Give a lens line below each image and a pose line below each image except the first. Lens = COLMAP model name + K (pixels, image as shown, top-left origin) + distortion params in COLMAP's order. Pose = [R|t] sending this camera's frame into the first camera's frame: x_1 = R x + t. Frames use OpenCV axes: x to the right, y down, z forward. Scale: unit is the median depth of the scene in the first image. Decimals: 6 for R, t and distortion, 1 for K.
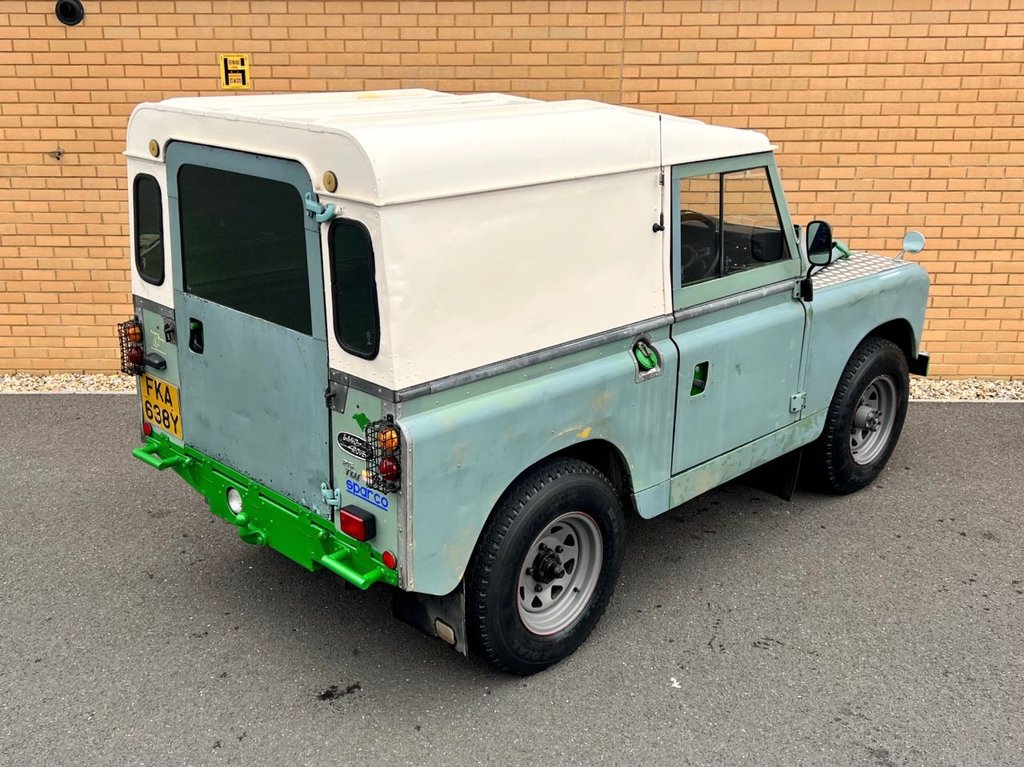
lens RADIAL K [[1084.5, 0, 462.0], [0, 1084.5, 376.6], [0, 0, 1]] dist [0.078965, -0.122261]
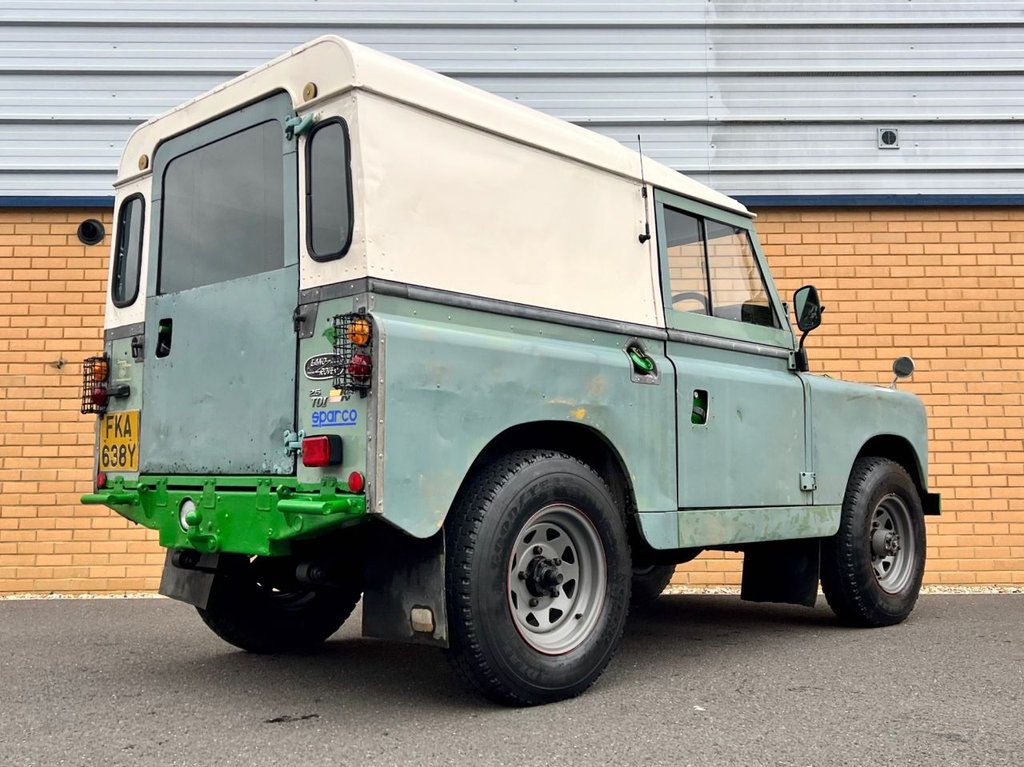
lens RADIAL K [[1053.7, 0, 521.7], [0, 1053.7, 387.1], [0, 0, 1]] dist [0.092091, -0.170627]
pose [[0.999104, -0.001605, 0.042300, 0.015123], [0.018038, 0.920162, -0.391122, 0.217299], [-0.038295, 0.391534, 0.919366, 0.095144]]
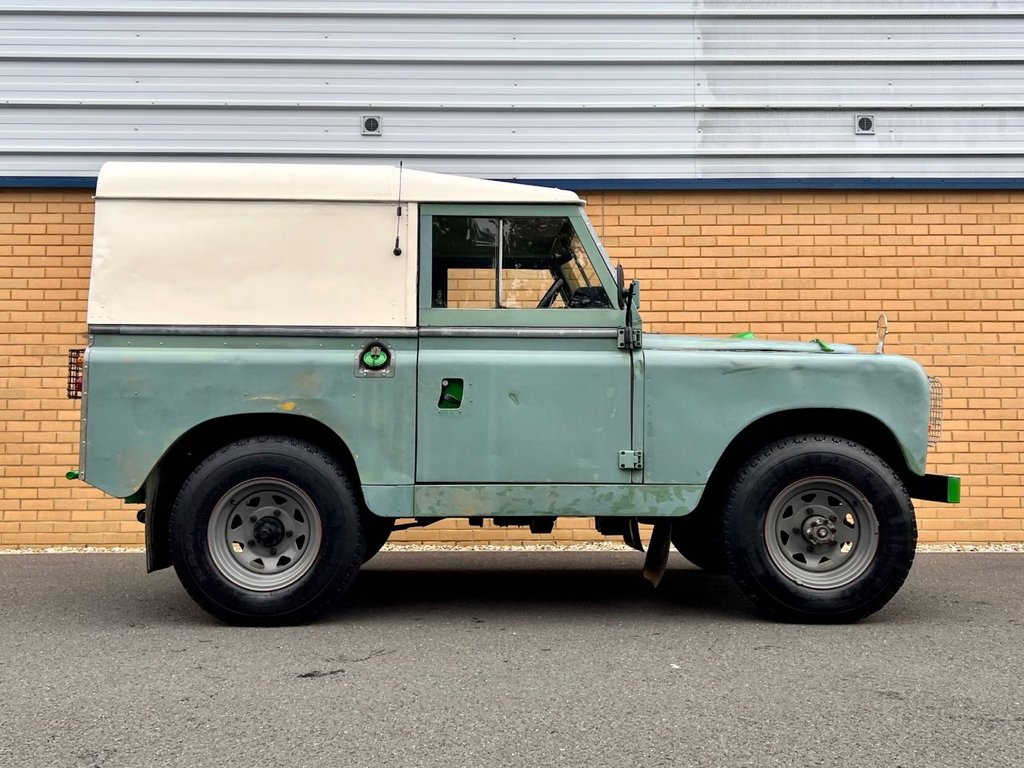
lens RADIAL K [[1028.8, 0, 510.0], [0, 1028.8, 372.0], [0, 0, 1]] dist [0.079859, -0.145662]
pose [[0.999314, 0.001504, 0.036996, 0.009684], [0.011716, 0.934988, -0.354487, 0.211190], [-0.035124, 0.354677, 0.934329, 0.037822]]
